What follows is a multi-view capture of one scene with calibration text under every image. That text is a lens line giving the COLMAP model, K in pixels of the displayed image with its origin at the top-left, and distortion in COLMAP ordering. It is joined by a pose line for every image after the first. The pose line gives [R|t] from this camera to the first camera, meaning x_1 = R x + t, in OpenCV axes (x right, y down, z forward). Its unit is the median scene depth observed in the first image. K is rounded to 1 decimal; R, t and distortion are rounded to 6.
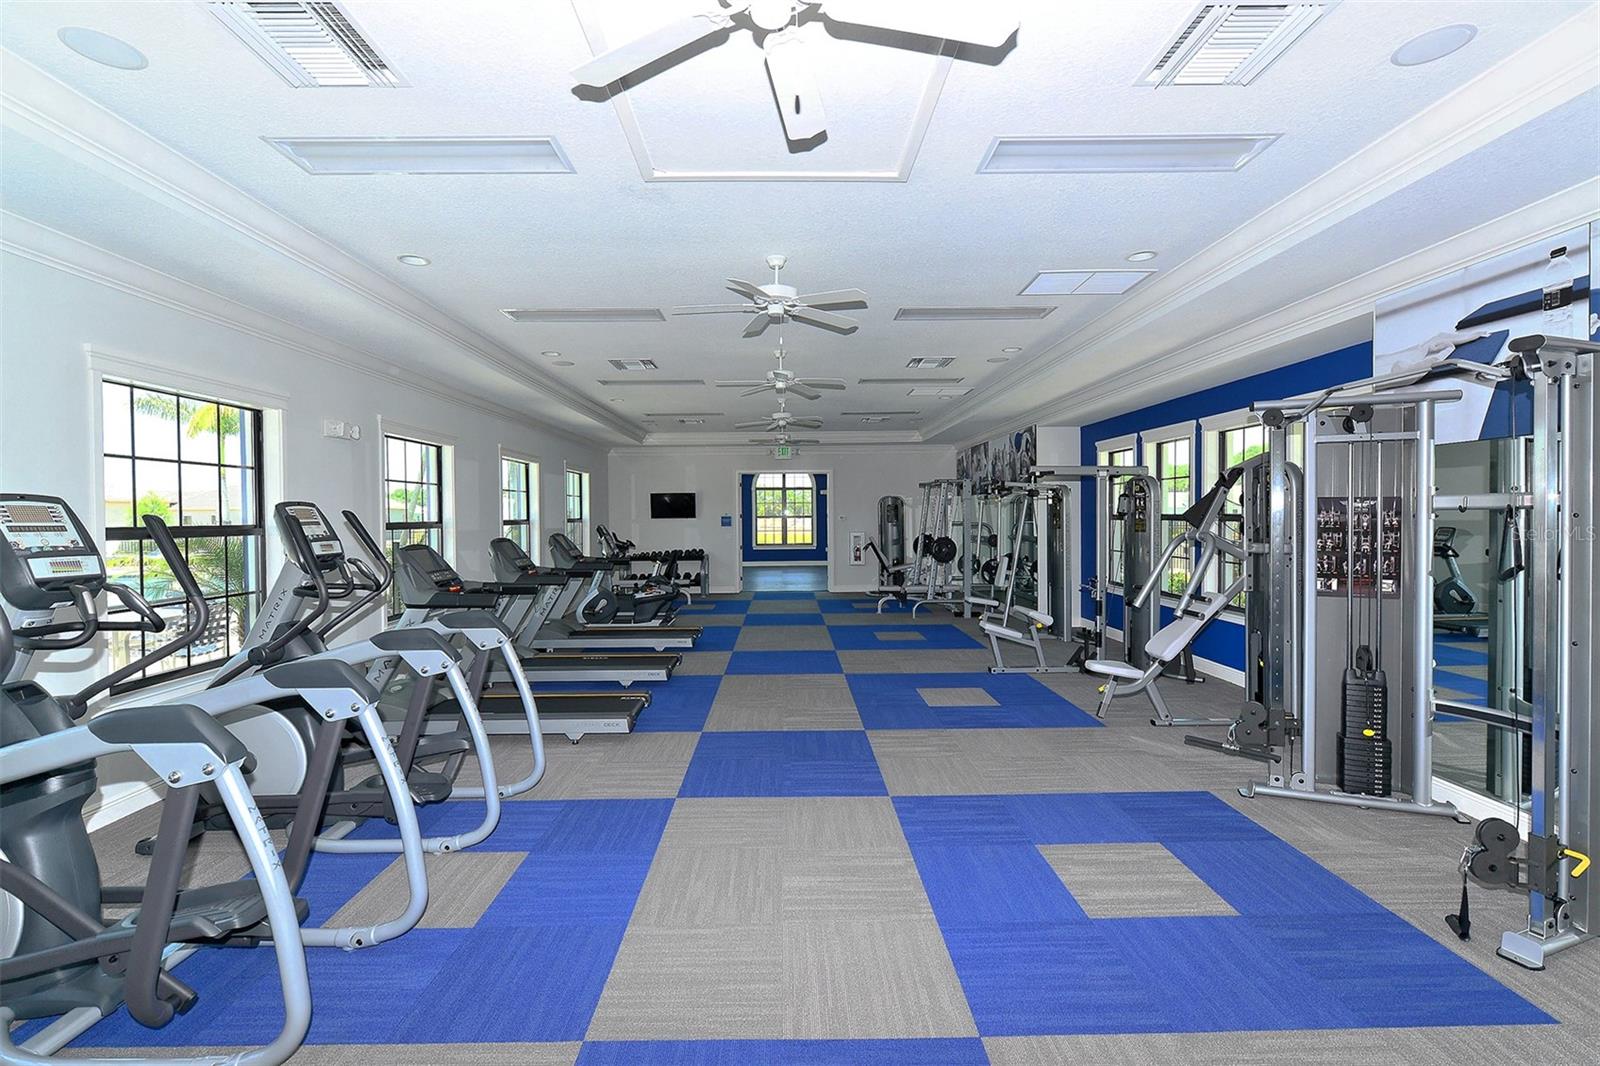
lens RADIAL K [[665.8, 0, 795.6], [0, 665.8, 528.4], [0, 0, 1]] dist [-0.002081, -0.000204]
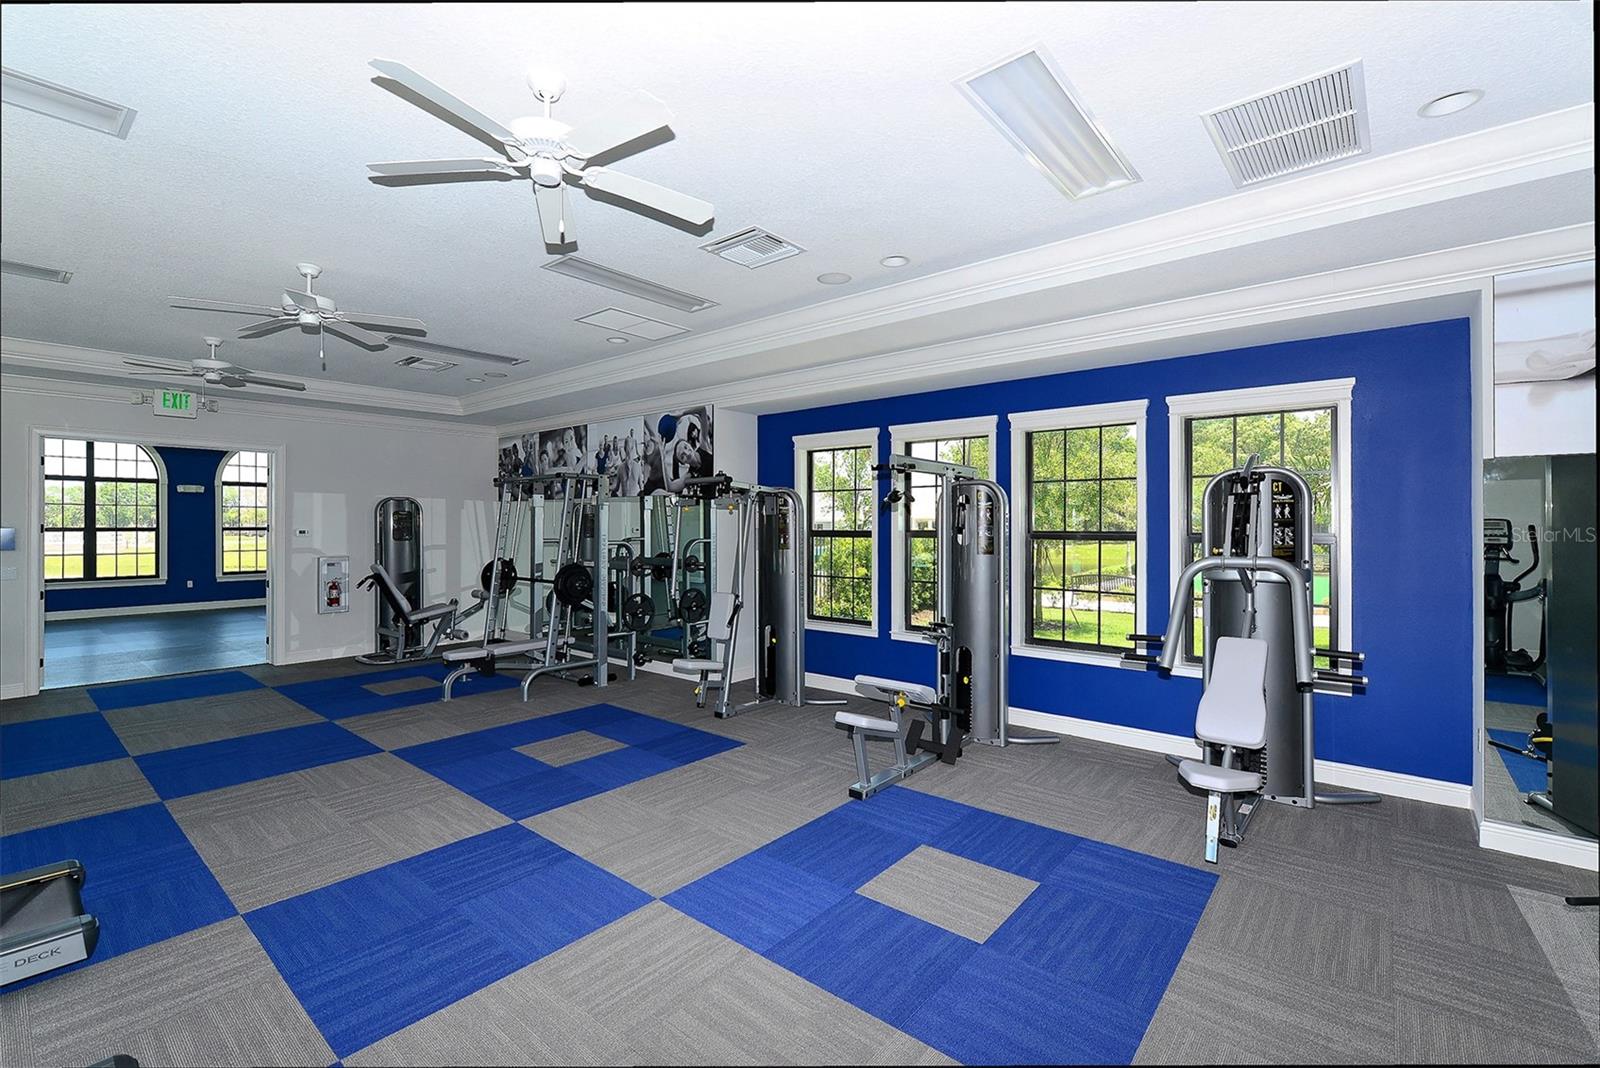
lens RADIAL K [[665.8, 0, 795.6], [0, 665.8, 529.4], [0, 0, 1]] dist [-0.002081, -0.000204]
pose [[0.648785, 0.003594, 0.760963, -0.094388], [0.010218, 0.999858, -0.013434, -0.007050], [-0.760903, 0.016491, 0.648656, 0.333591]]
